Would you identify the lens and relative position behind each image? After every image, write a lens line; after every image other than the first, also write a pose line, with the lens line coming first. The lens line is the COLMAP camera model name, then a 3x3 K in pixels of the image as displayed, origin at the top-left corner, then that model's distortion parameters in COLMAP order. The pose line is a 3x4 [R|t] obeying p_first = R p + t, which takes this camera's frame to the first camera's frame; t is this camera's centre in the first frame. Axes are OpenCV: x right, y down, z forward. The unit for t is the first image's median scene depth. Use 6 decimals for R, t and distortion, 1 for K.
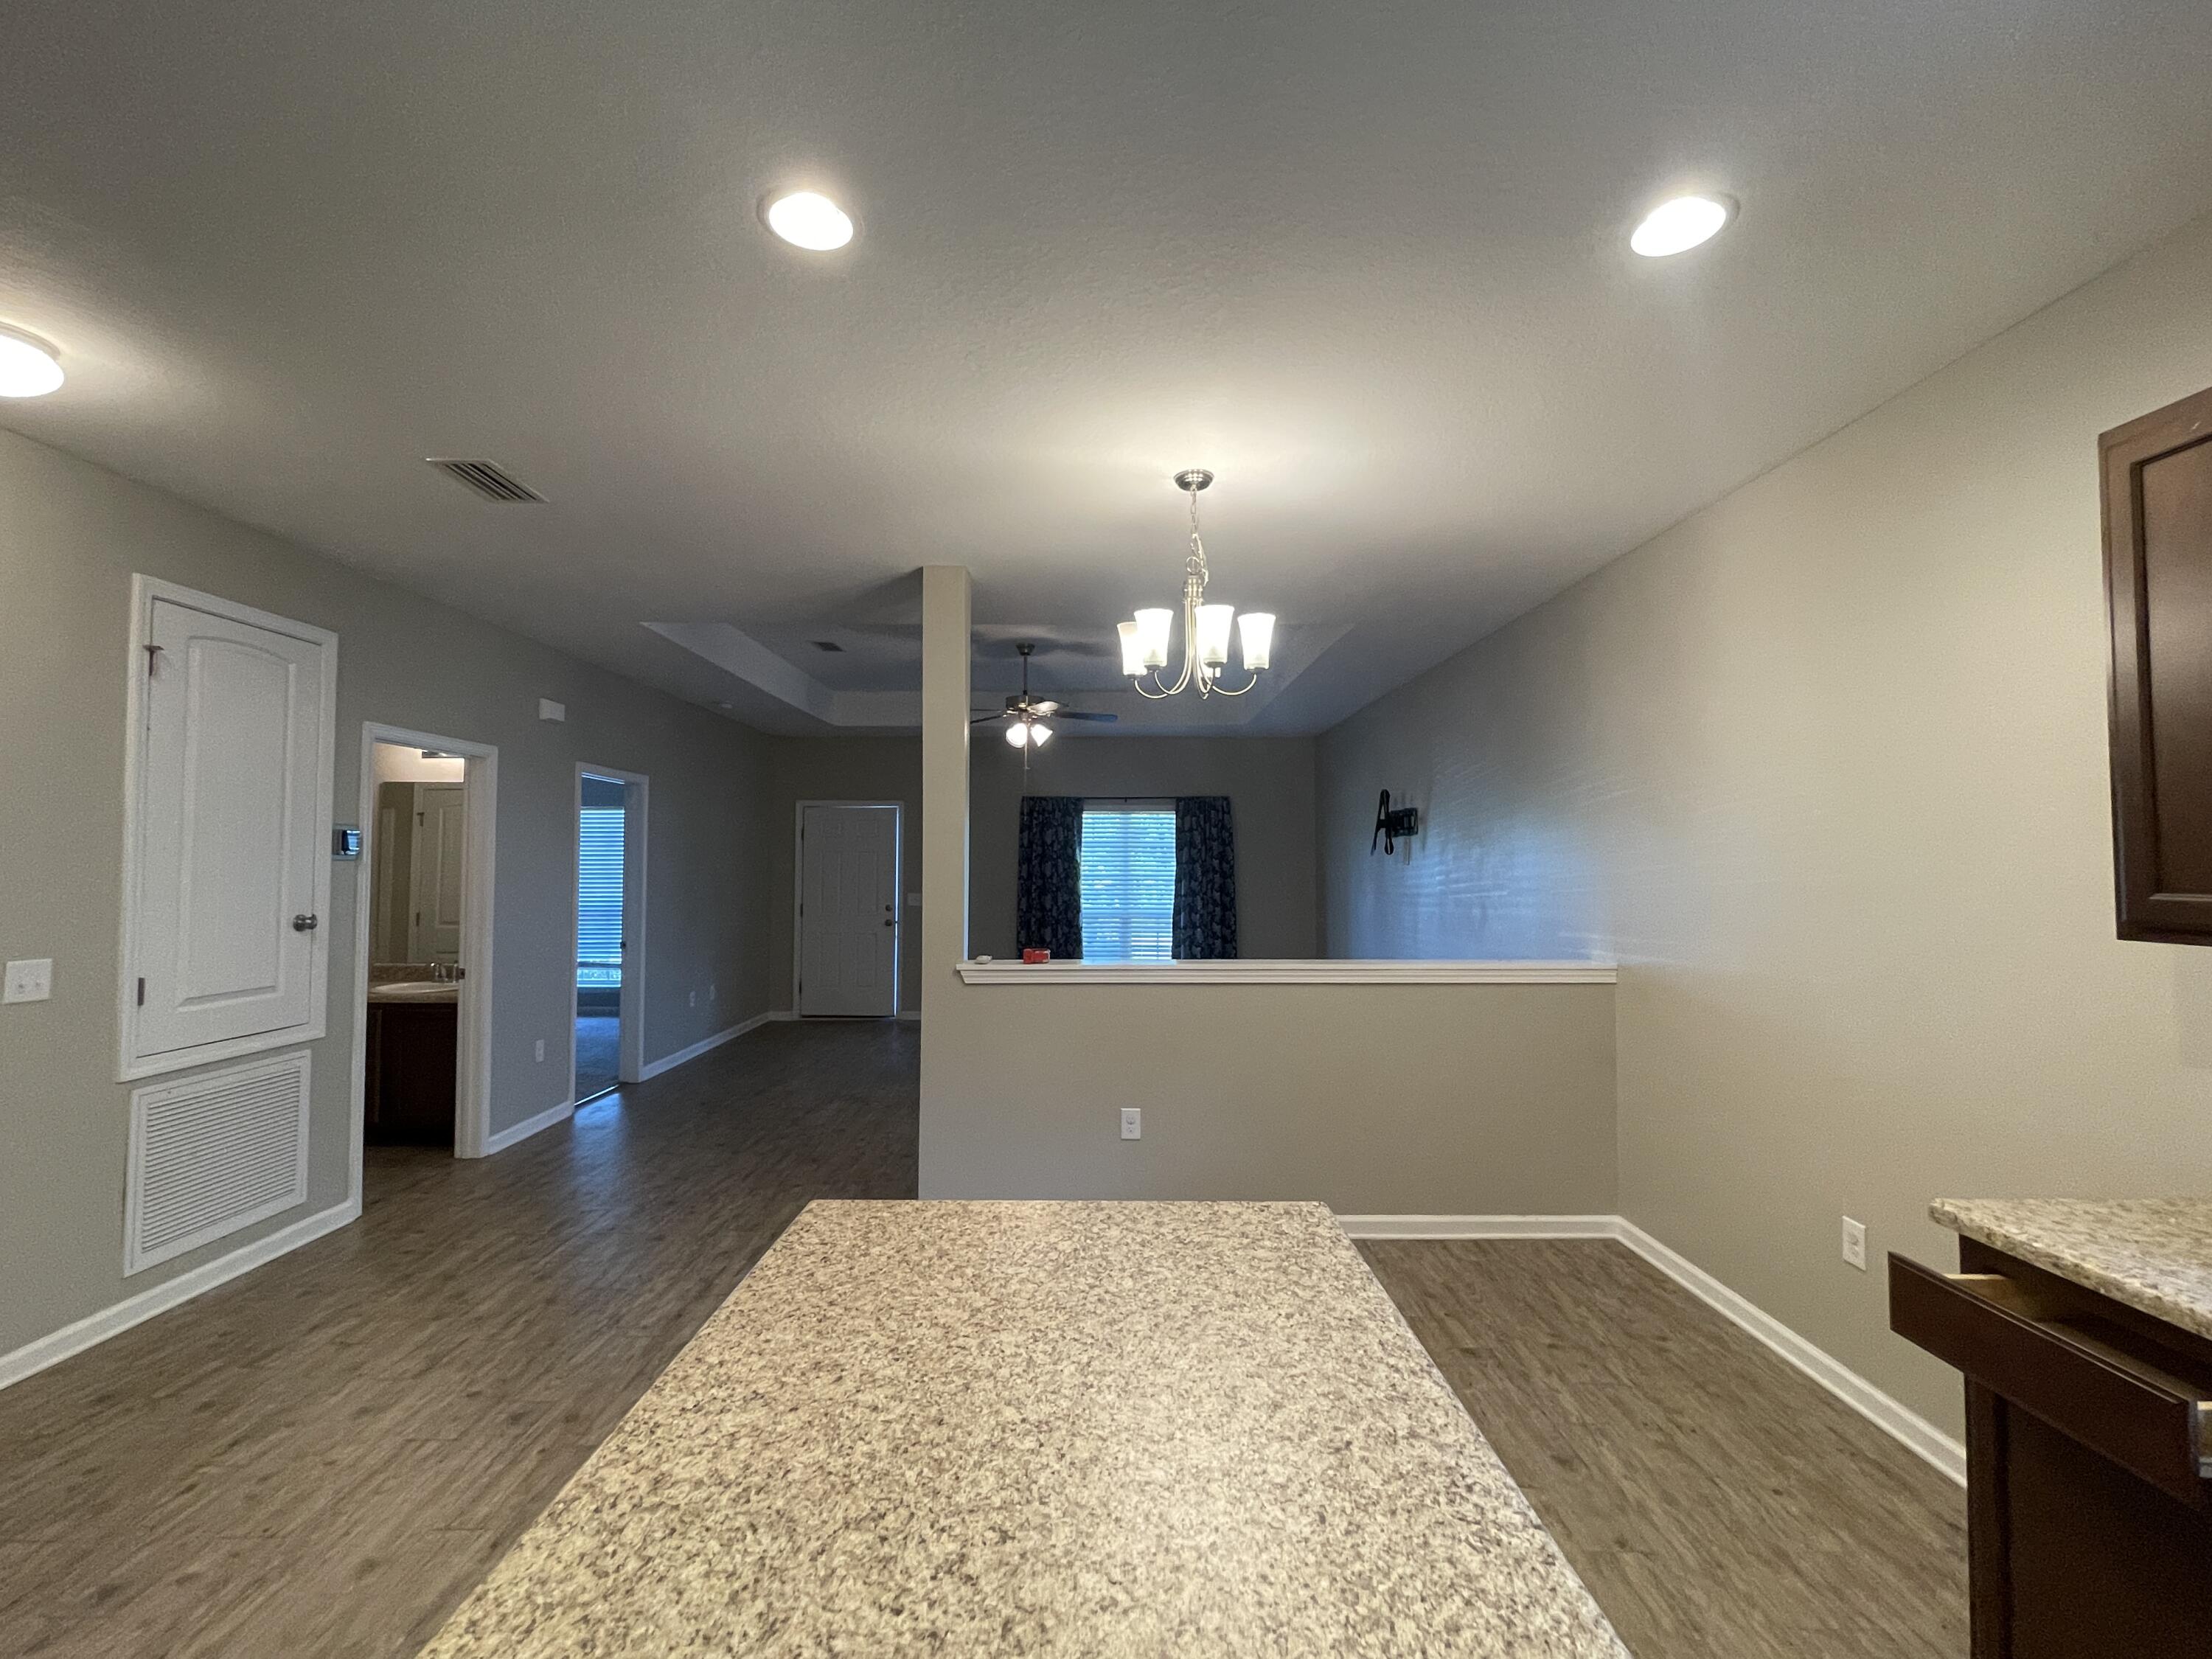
lens RADIAL K [[984.9, 0, 1099.4], [0, 984.9, 825.7], [0, 0, 1]] dist [0.004265, -0.001786]
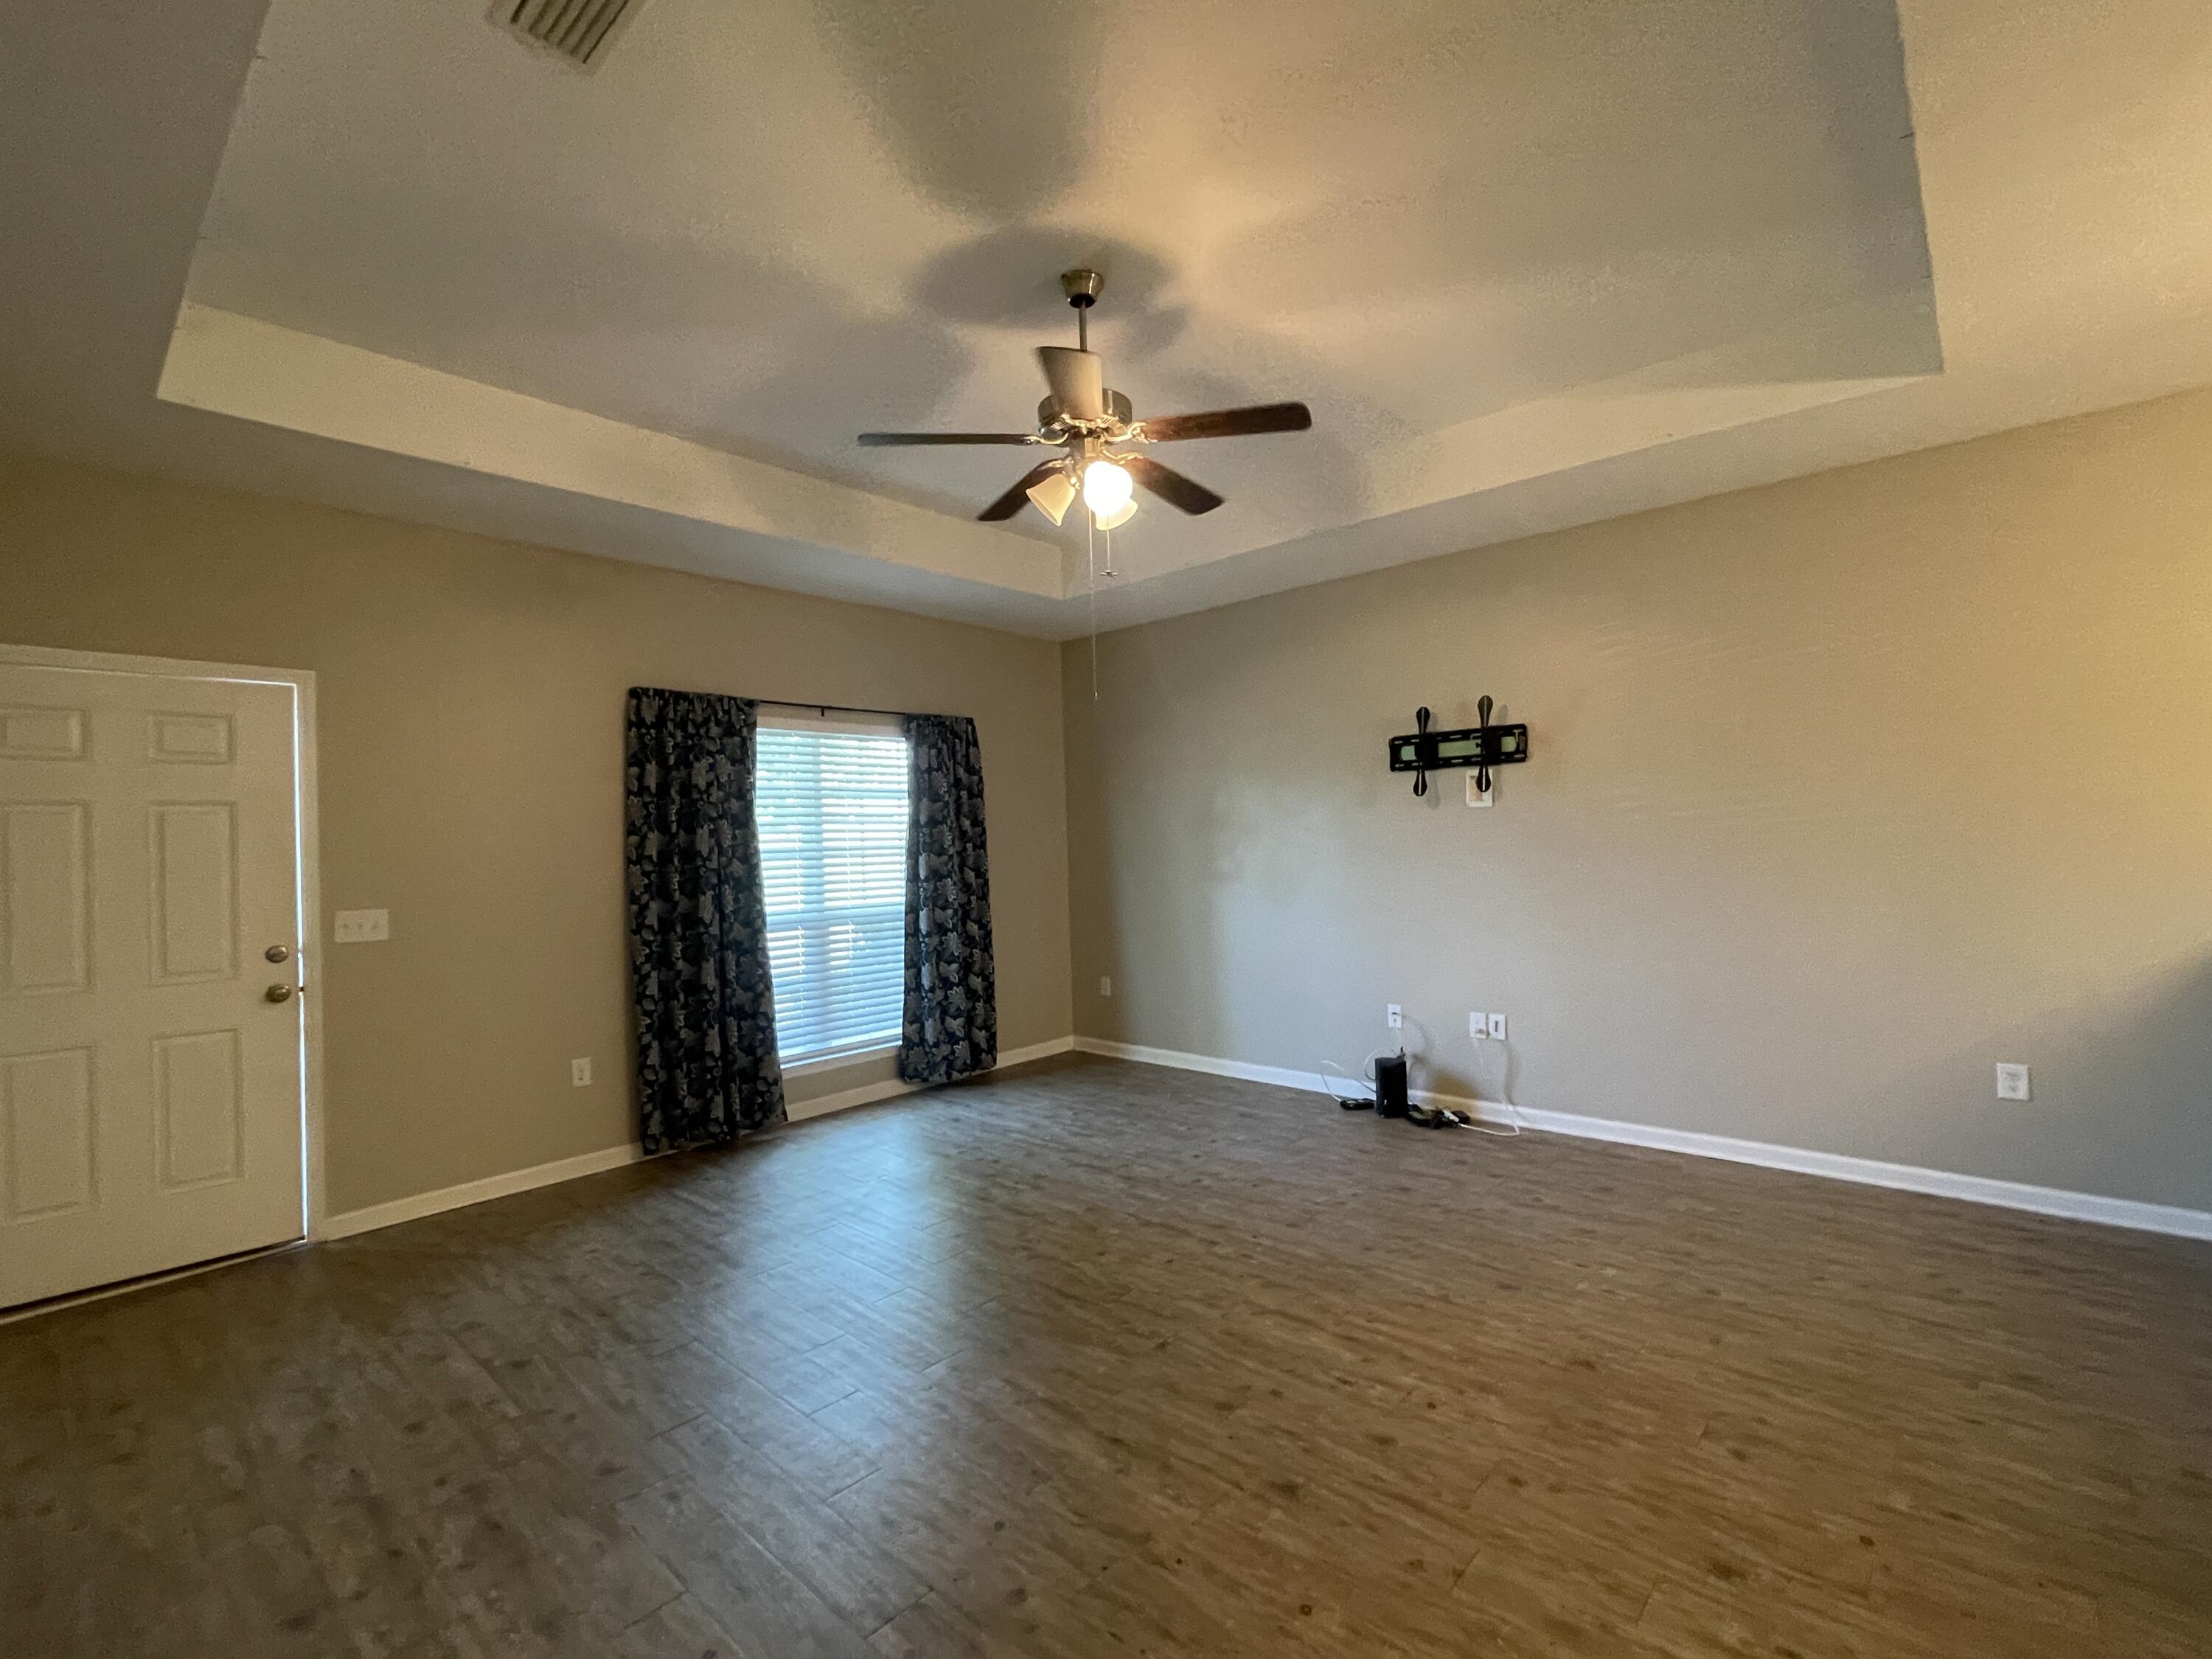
lens RADIAL K [[984.9, 0, 1101.7], [0, 984.9, 831.7], [0, 0, 1]] dist [0.004265, -0.001786]
pose [[0.678983, -0.014423, 0.734012, -0.275086], [0.003428, 0.999858, 0.016475, 0.032062], [-0.734146, -0.008670, 0.678937, 0.518629]]
